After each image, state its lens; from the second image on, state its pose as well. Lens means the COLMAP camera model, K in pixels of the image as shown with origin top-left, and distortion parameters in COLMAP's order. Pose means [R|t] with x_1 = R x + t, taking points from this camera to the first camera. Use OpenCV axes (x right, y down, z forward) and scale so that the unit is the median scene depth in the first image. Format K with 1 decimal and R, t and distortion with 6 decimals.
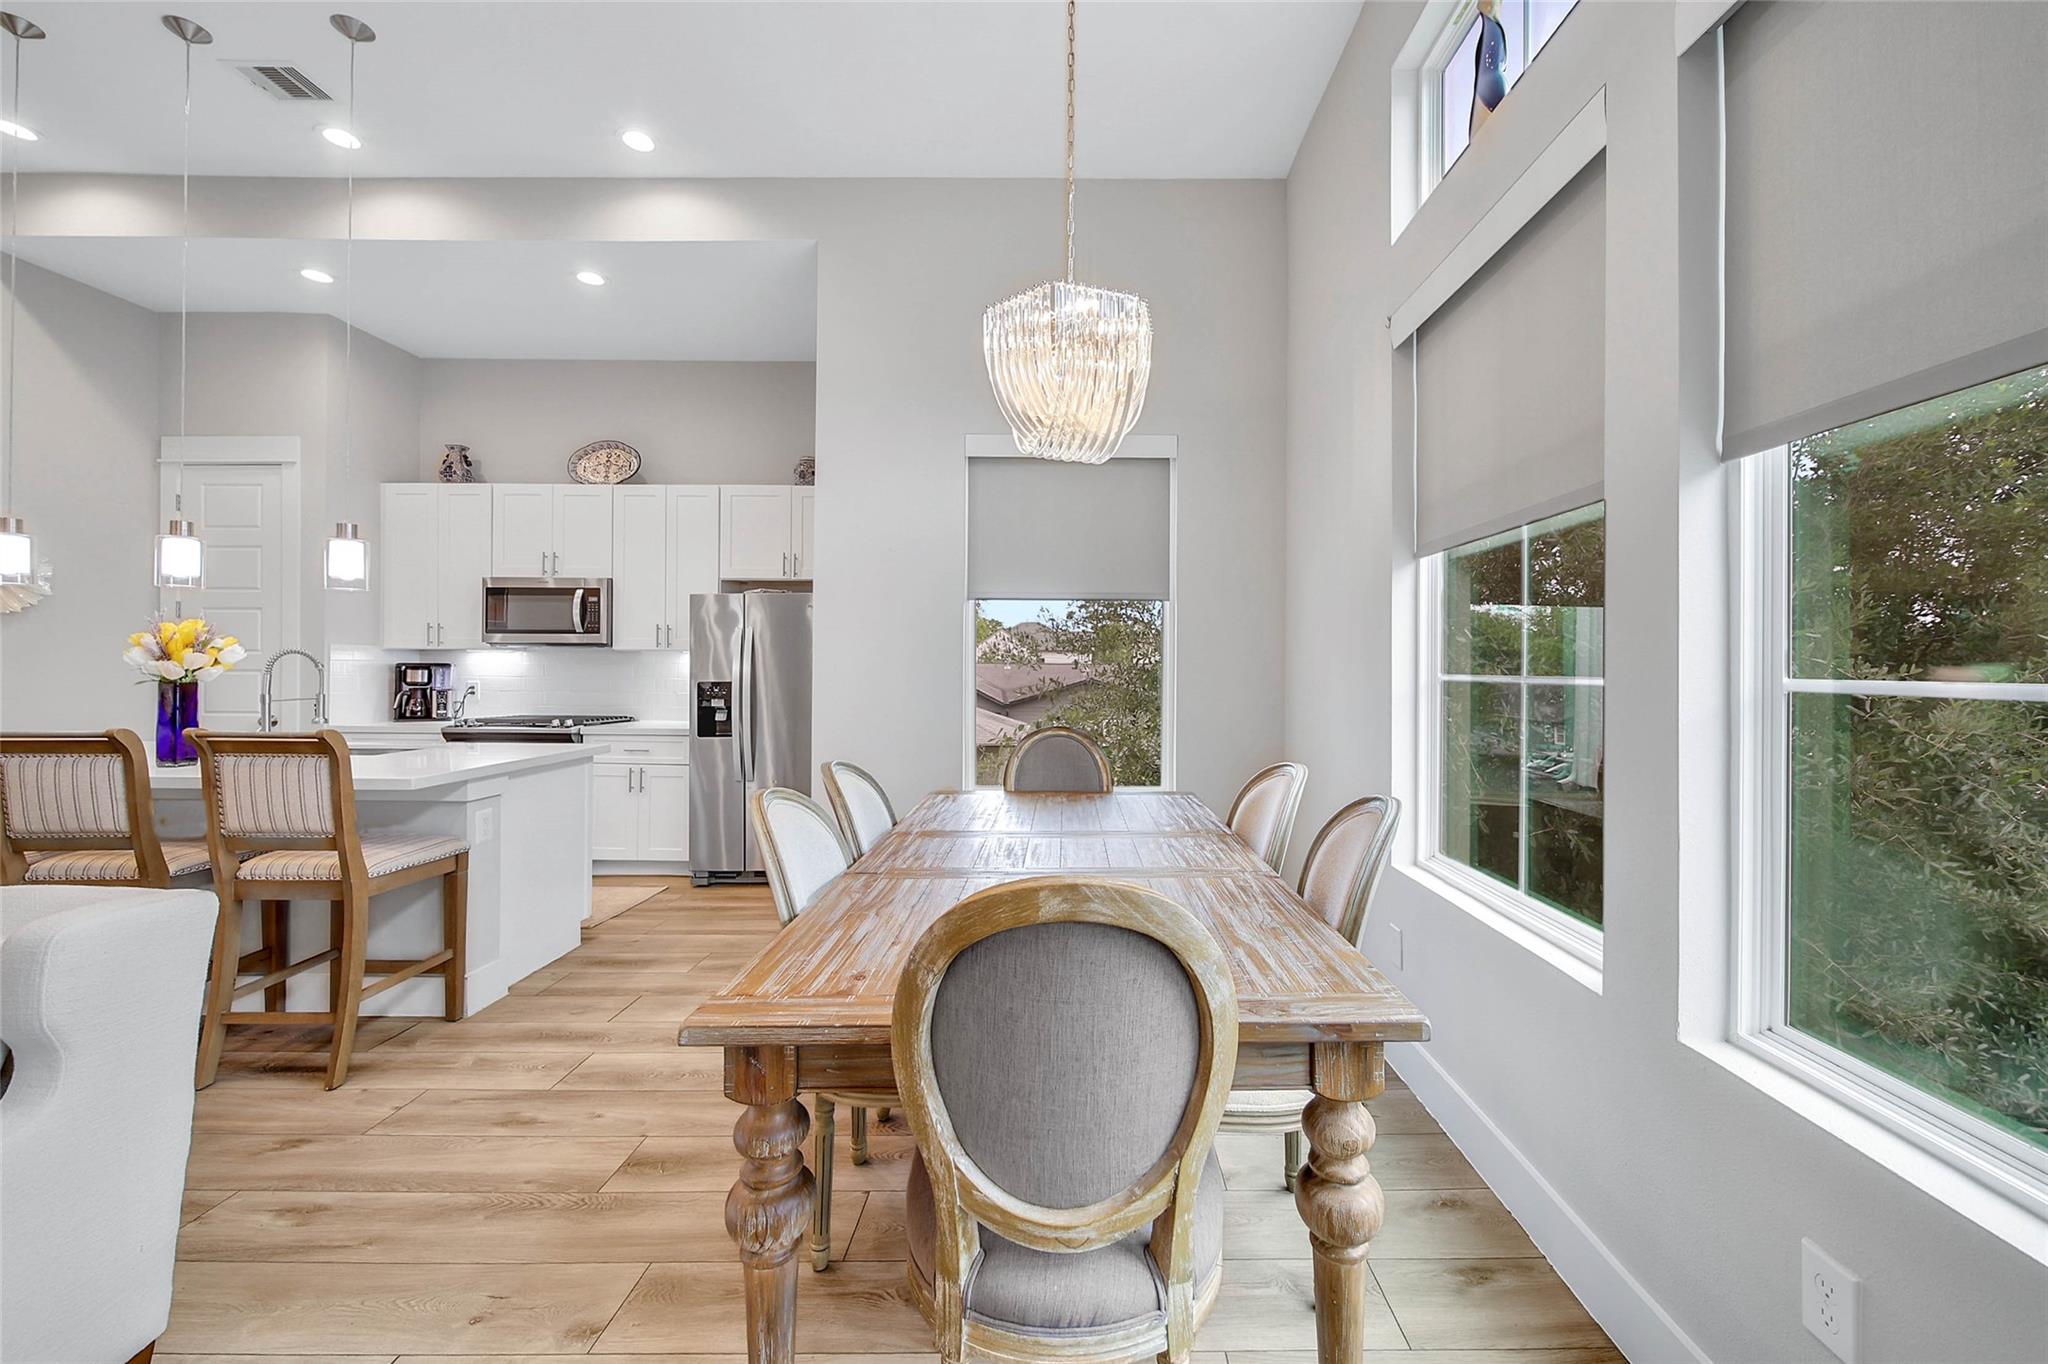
lens RADIAL K [[782.4, 0, 1069.0], [0, 782.4, 666.6], [0, 0, 1]] dist [-0.000657, -0.000197]
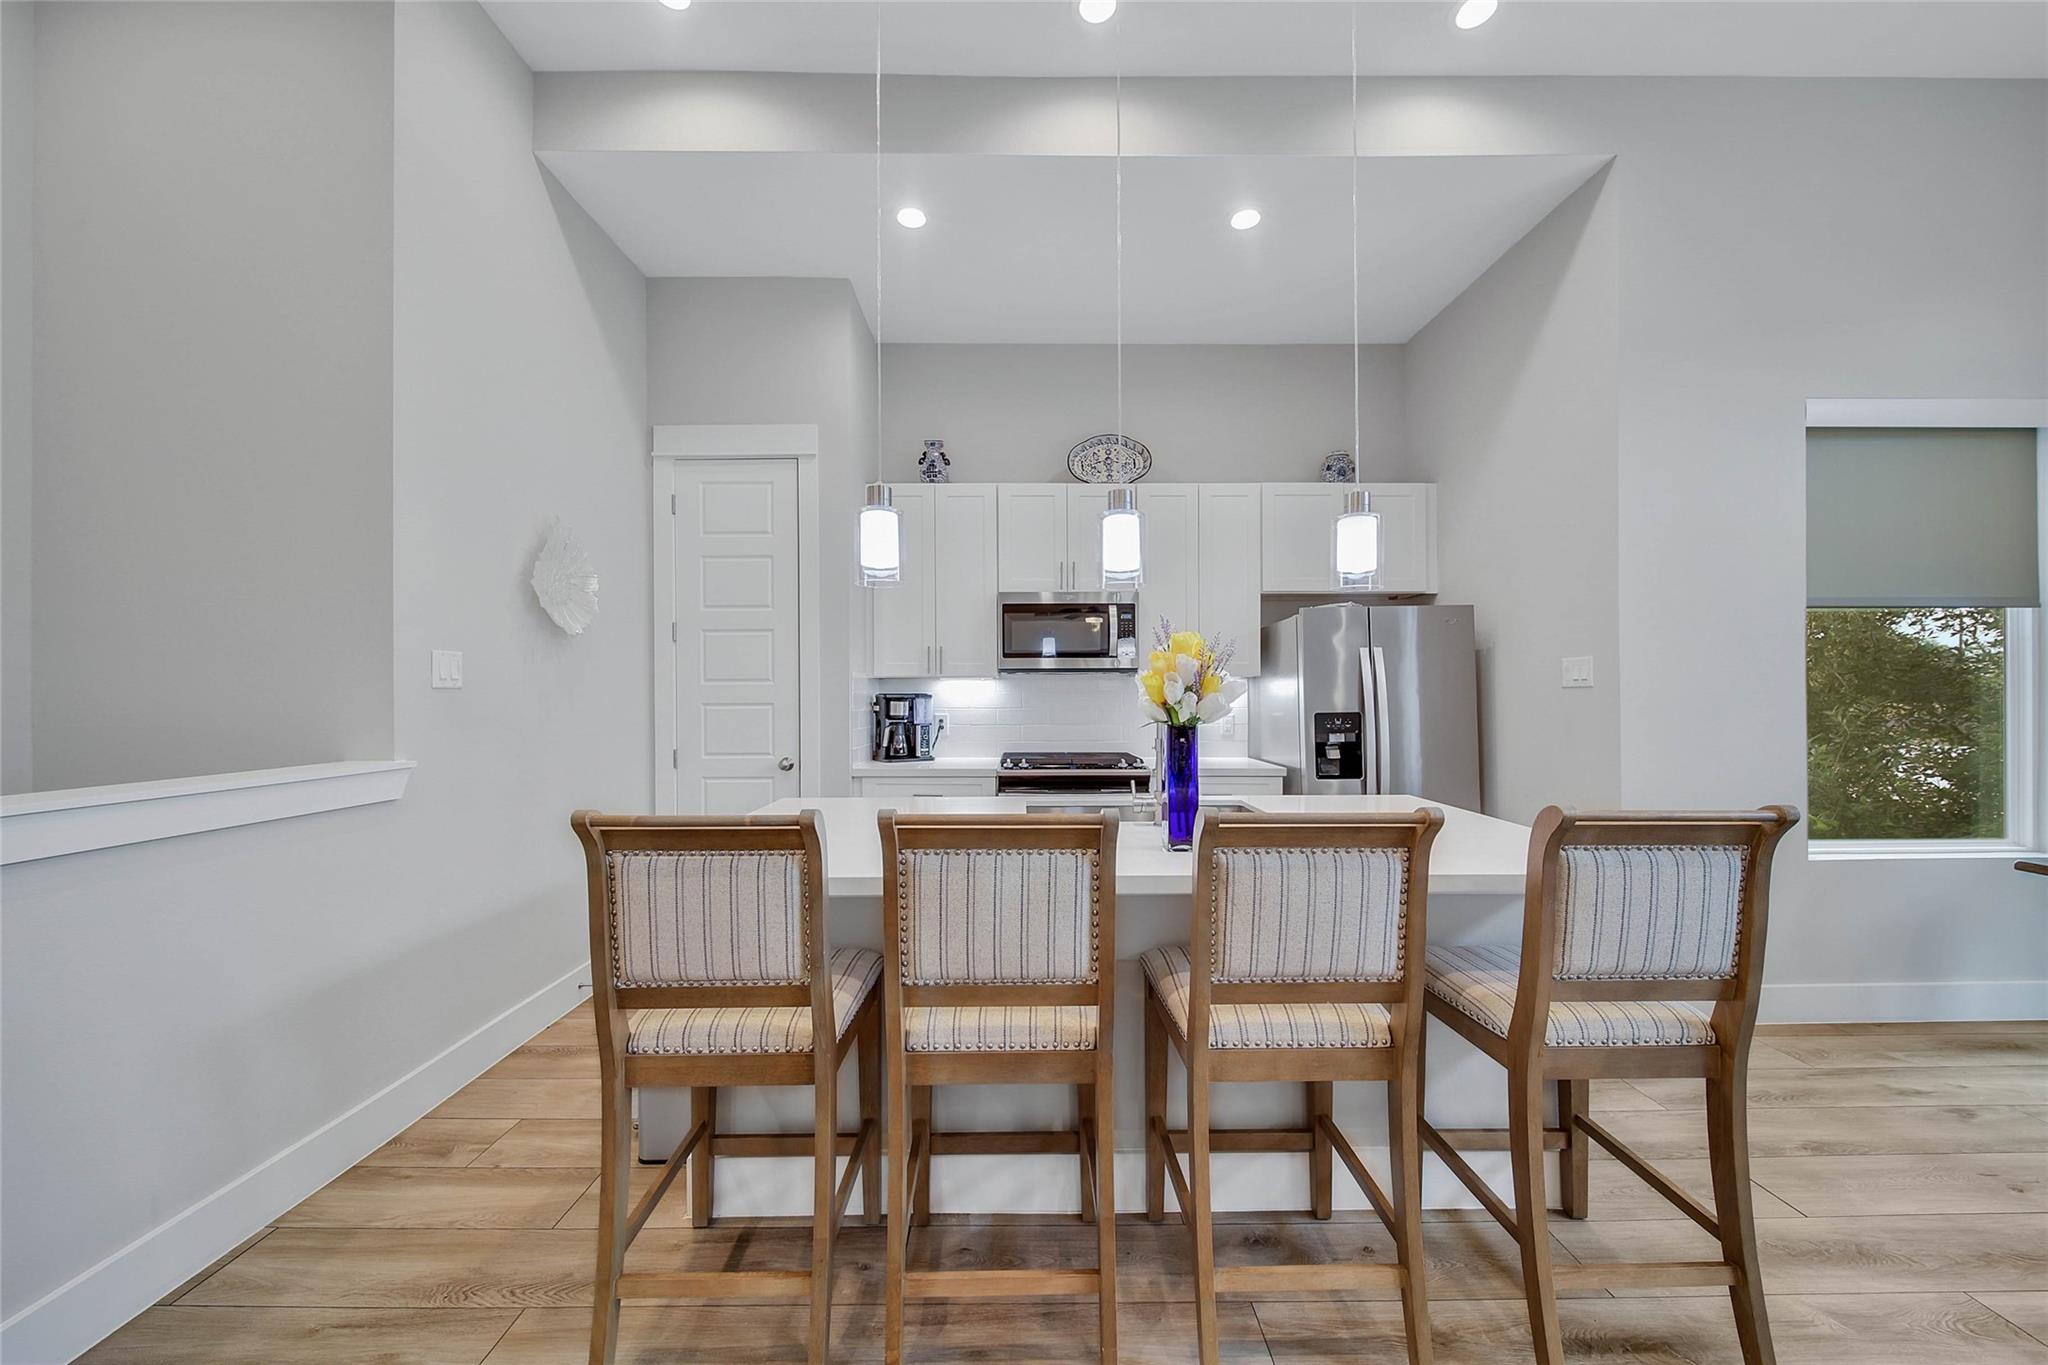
lens RADIAL K [[723.6, 0, 1033.0], [0, 723.6, 692.3], [0, 0, 1]] dist [0.000152, -0.000097]
pose [[0.999943, -0.009517, 0.004840, -0.718323], [0.009502, 0.999950, 0.003212, -0.007111], [-0.004871, -0.003166, 0.999983, 0.210516]]
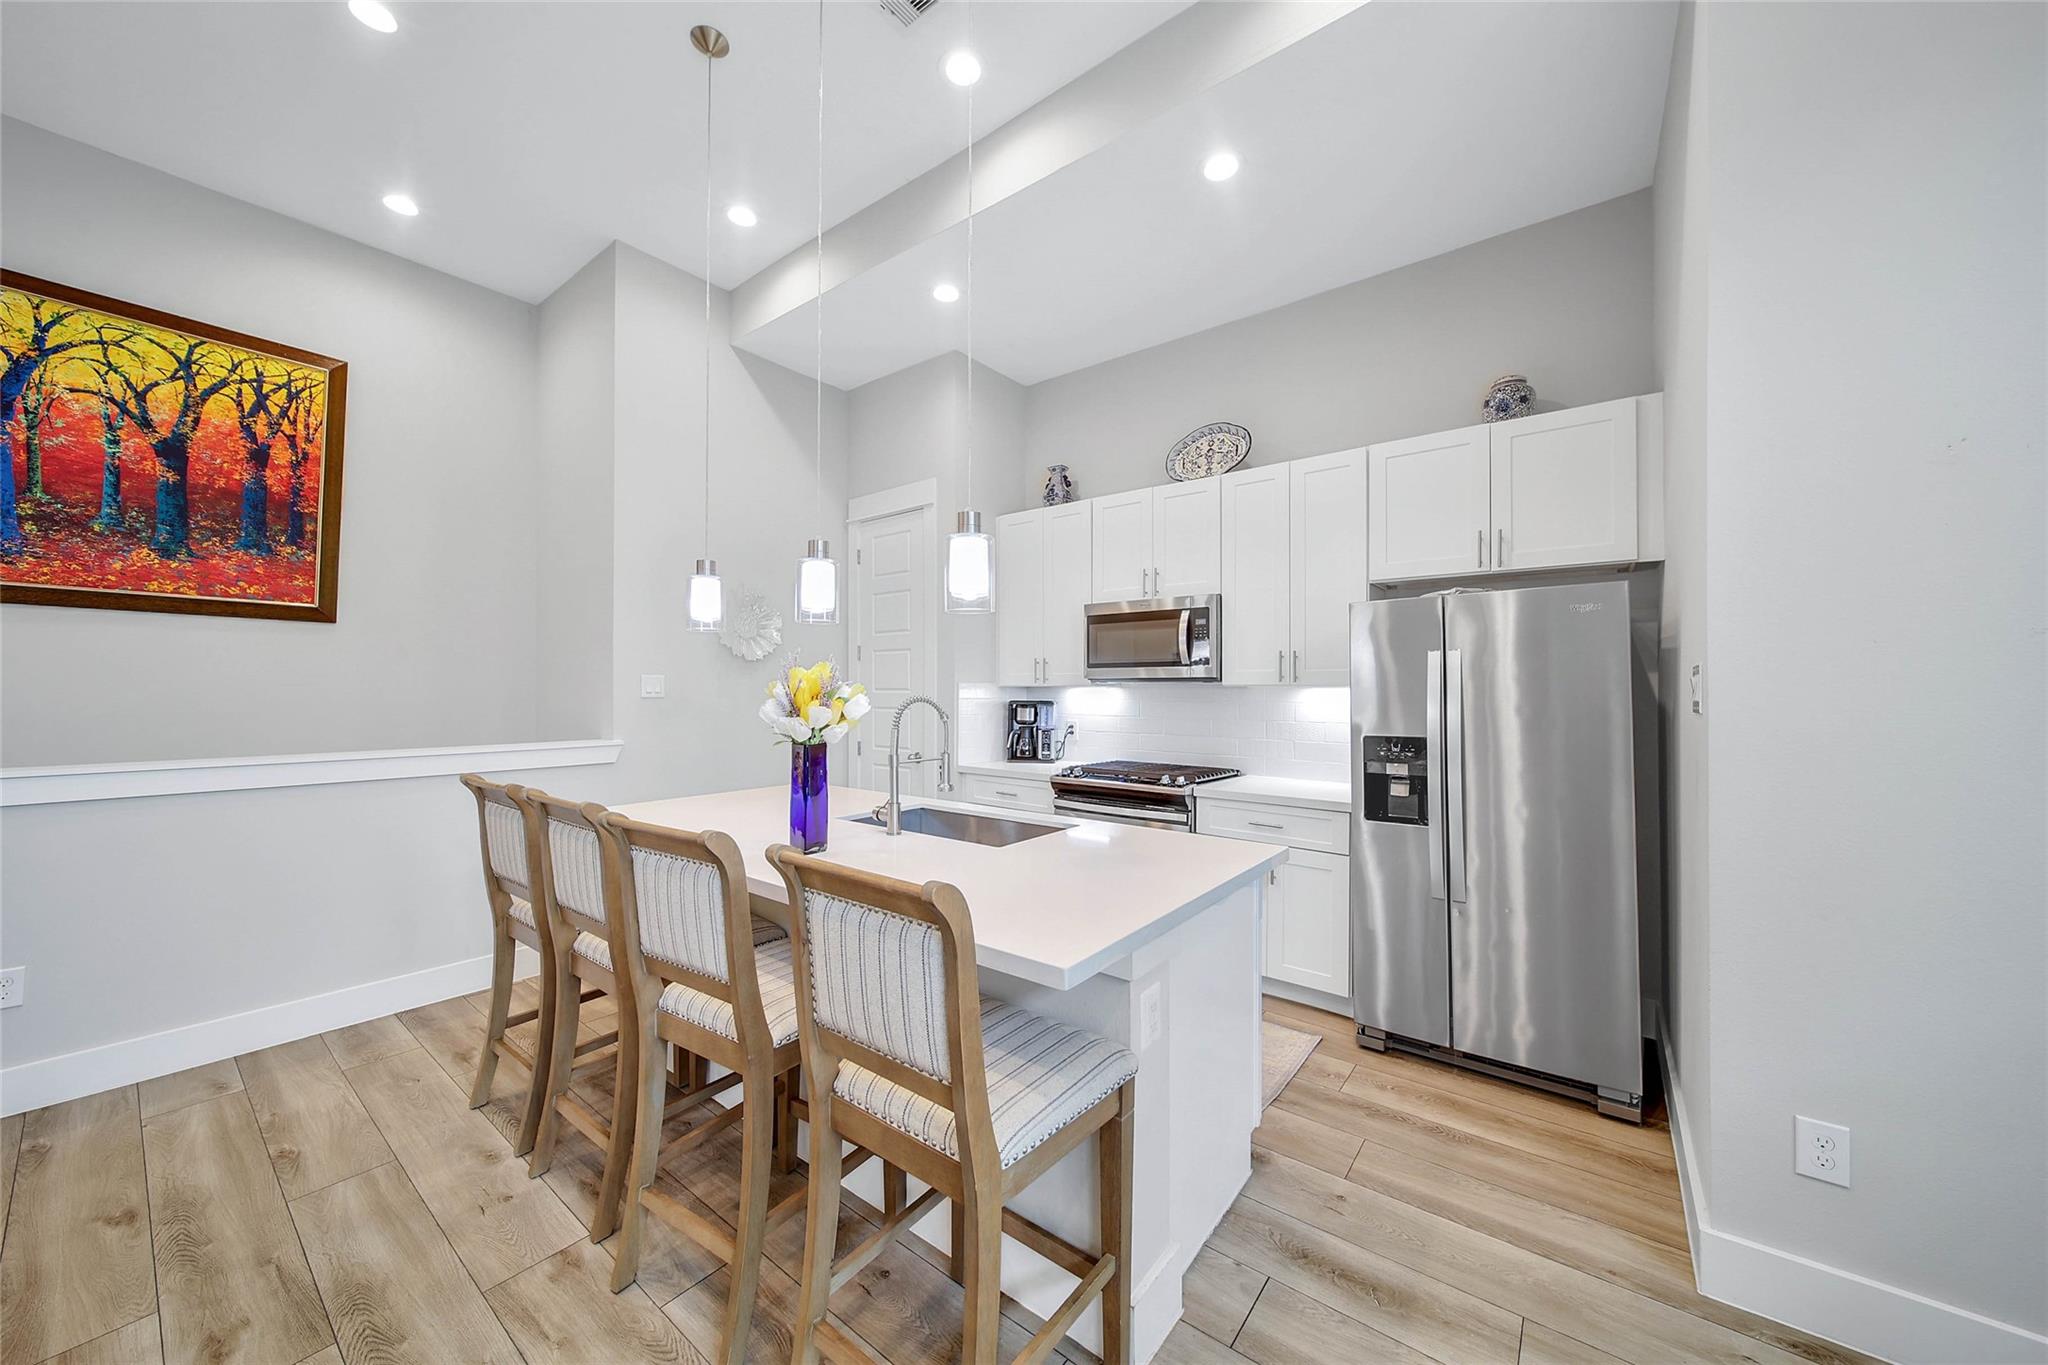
lens RADIAL K [[723.6, 0, 1034.6], [0, 723.6, 685.6], [0, 0, 1]] dist [0.000152, -0.000097]
pose [[0.790069, -0.007119, -0.612977, -0.295113], [0.004309, 0.999972, -0.006059, -0.018217], [0.613003, 0.002145, 0.790078, 0.321869]]
